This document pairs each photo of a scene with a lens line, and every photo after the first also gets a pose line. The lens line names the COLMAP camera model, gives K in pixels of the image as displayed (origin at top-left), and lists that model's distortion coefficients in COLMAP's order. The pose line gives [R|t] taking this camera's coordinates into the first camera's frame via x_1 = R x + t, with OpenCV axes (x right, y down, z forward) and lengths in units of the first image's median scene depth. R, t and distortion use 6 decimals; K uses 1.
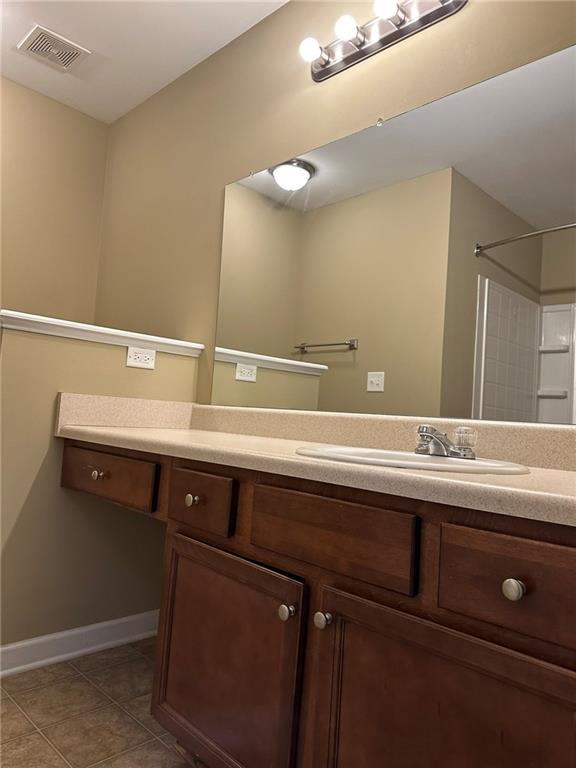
lens RADIAL K [[546.5, 0, 288.0], [0, 546.5, 384.0], [0, 0, 1]] dist [0.002400, 0.002126]
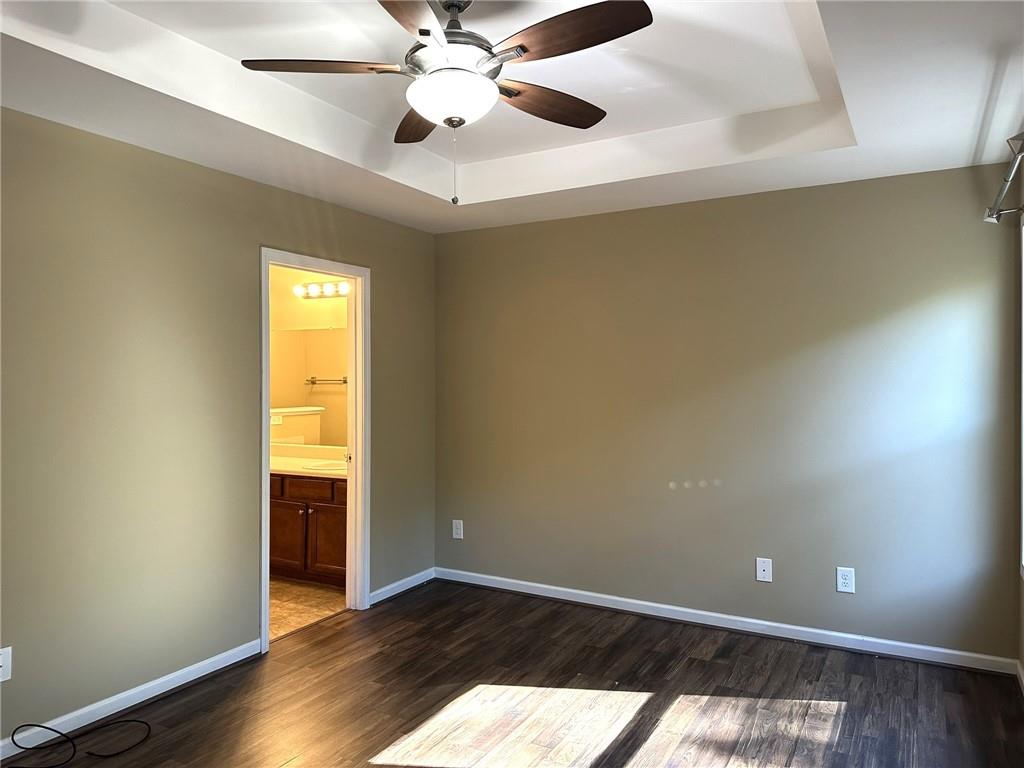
lens RADIAL K [[722.8, 0, 512.0], [0, 722.8, 384.0], [0, 0, 1]] dist [0.047005, 0.001419]
pose [[0.961994, -0.070300, 0.263865, 0.124300], [0.051403, 0.995638, 0.077858, -0.709657], [-0.268188, -0.061335, 0.961412, -3.833518]]
